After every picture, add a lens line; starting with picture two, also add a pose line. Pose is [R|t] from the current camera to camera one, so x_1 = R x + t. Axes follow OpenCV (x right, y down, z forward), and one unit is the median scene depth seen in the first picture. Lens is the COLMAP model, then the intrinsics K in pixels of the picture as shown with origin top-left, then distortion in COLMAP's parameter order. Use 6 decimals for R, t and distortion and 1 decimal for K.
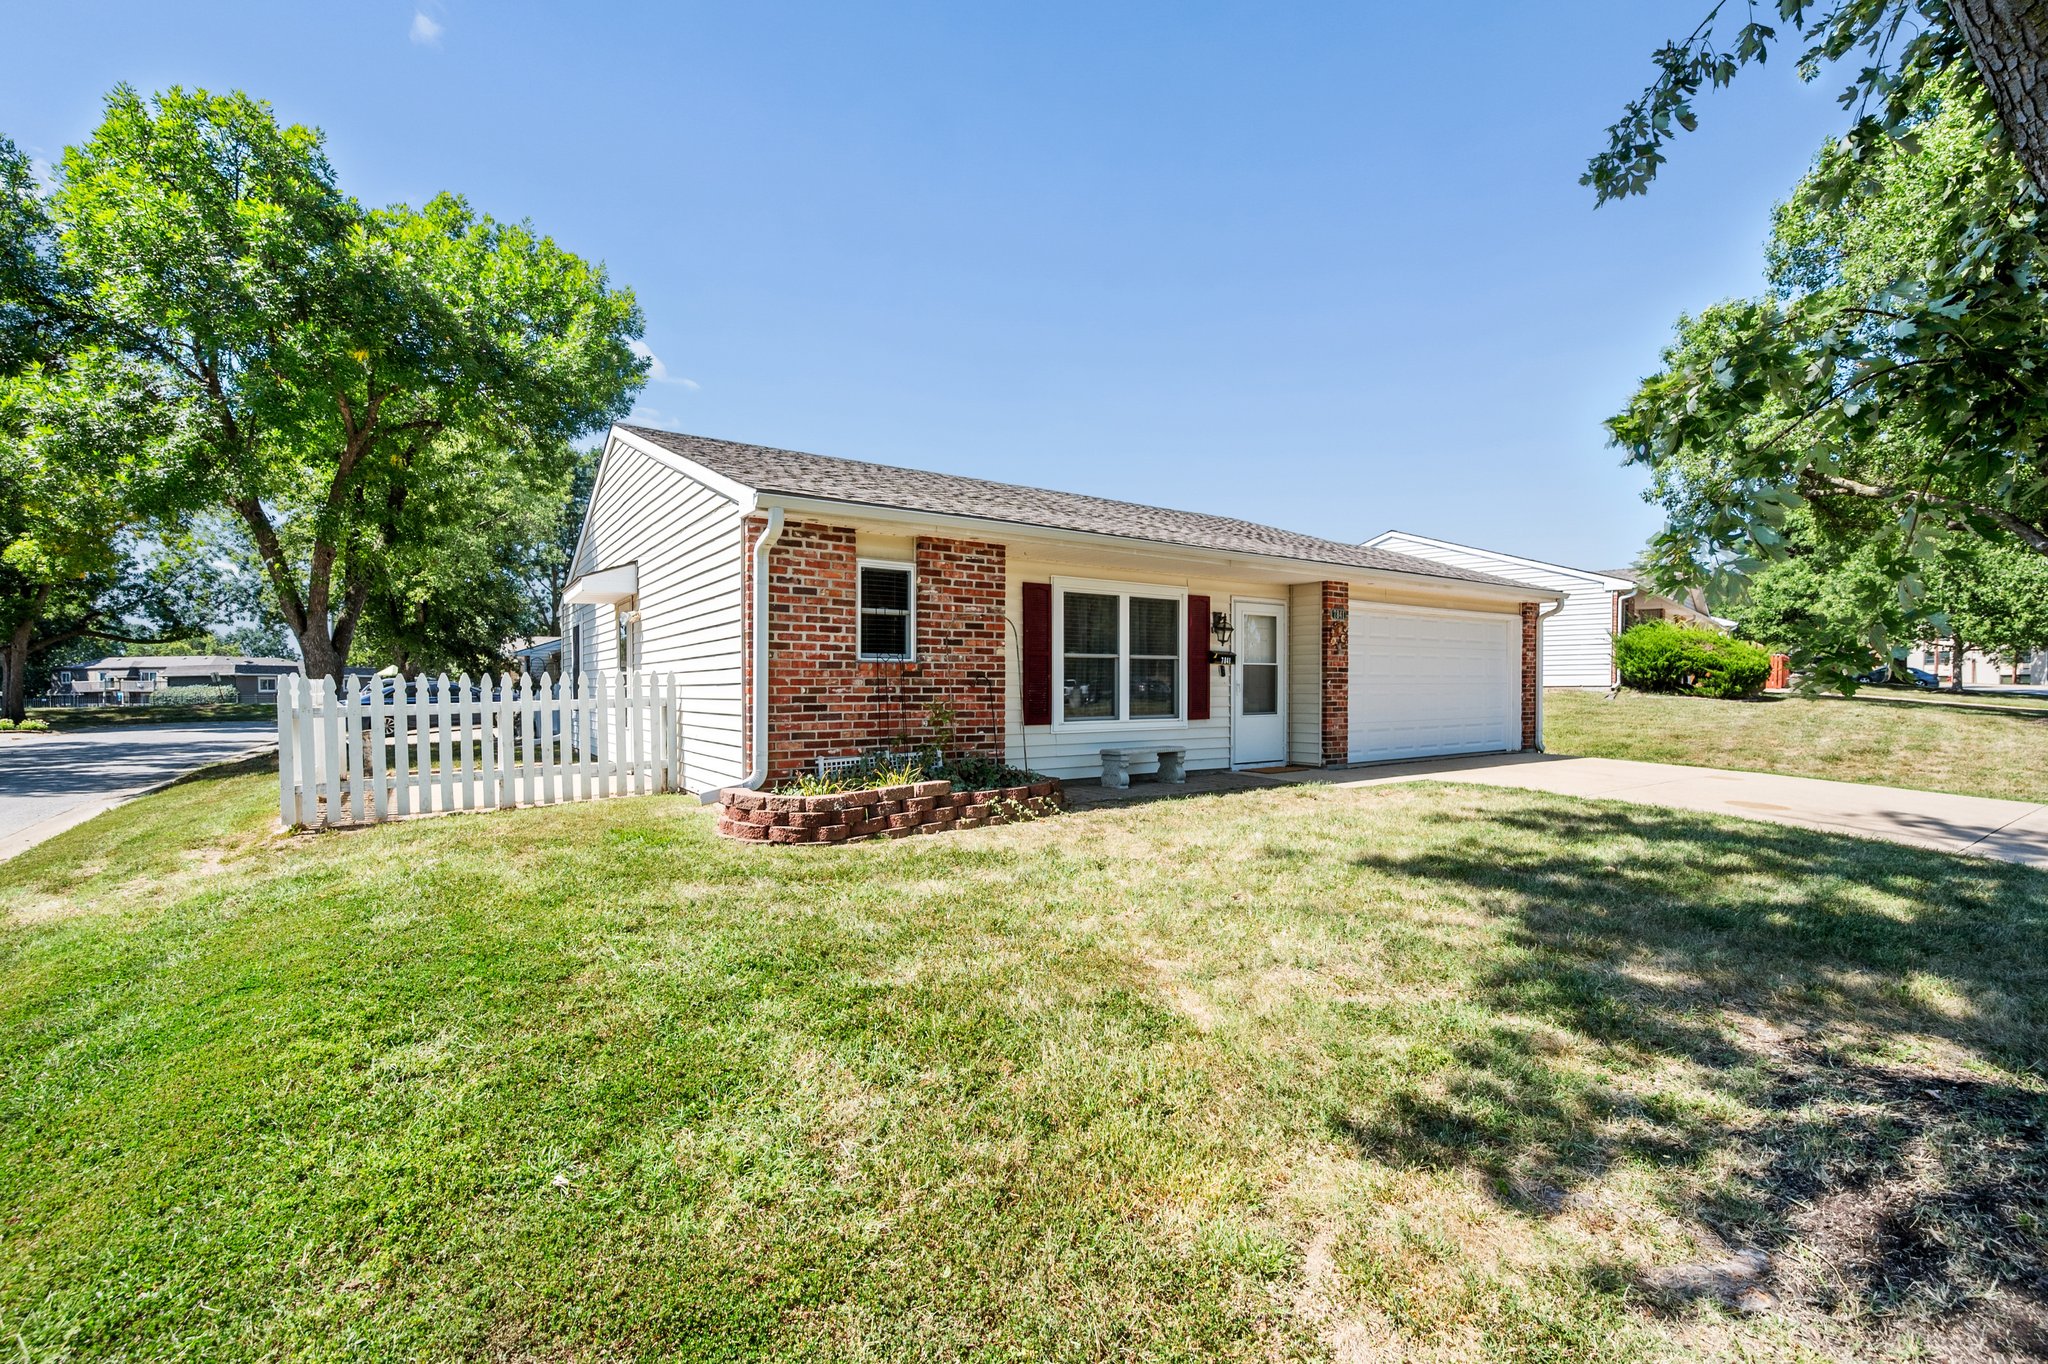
lens RADIAL K [[877.3, 0, 1024.0], [0, 877.3, 682.0], [0, 0, 1]] dist [-0.000810, 0.001105]
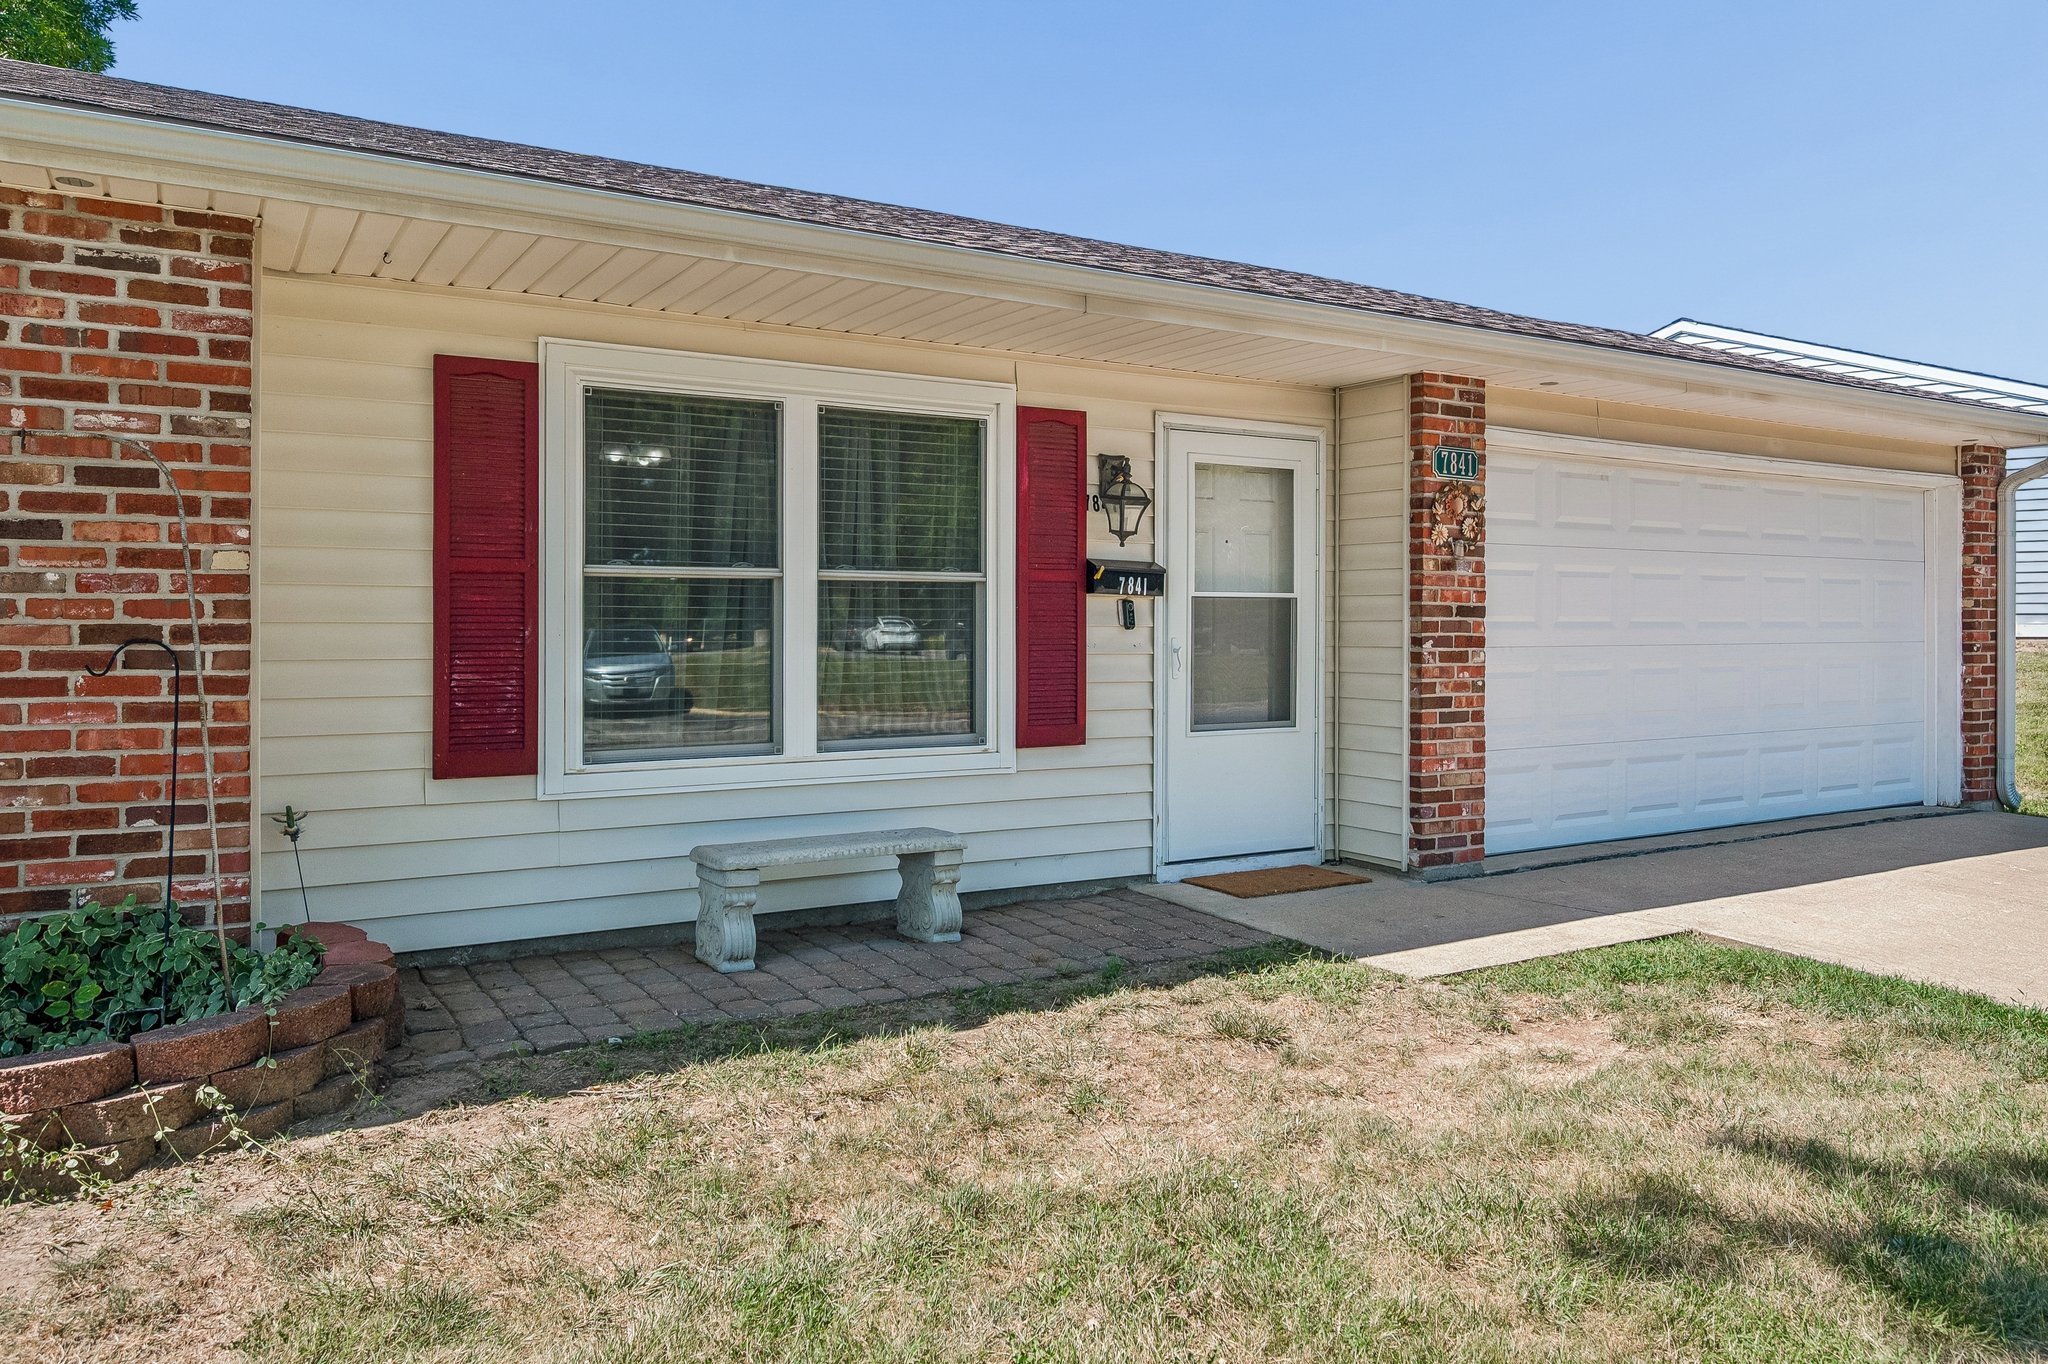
lens RADIAL K [[1413.6, 0, 1024.1], [0, 1413.6, 596.7], [0, 0, 1]] dist [-0.002888, 0.002846]
pose [[0.997895, 0.004280, -0.064706, 0.227316], [-0.004866, 0.999949, -0.008897, -0.014737], [0.064664, 0.009193, 0.997865, 0.412061]]
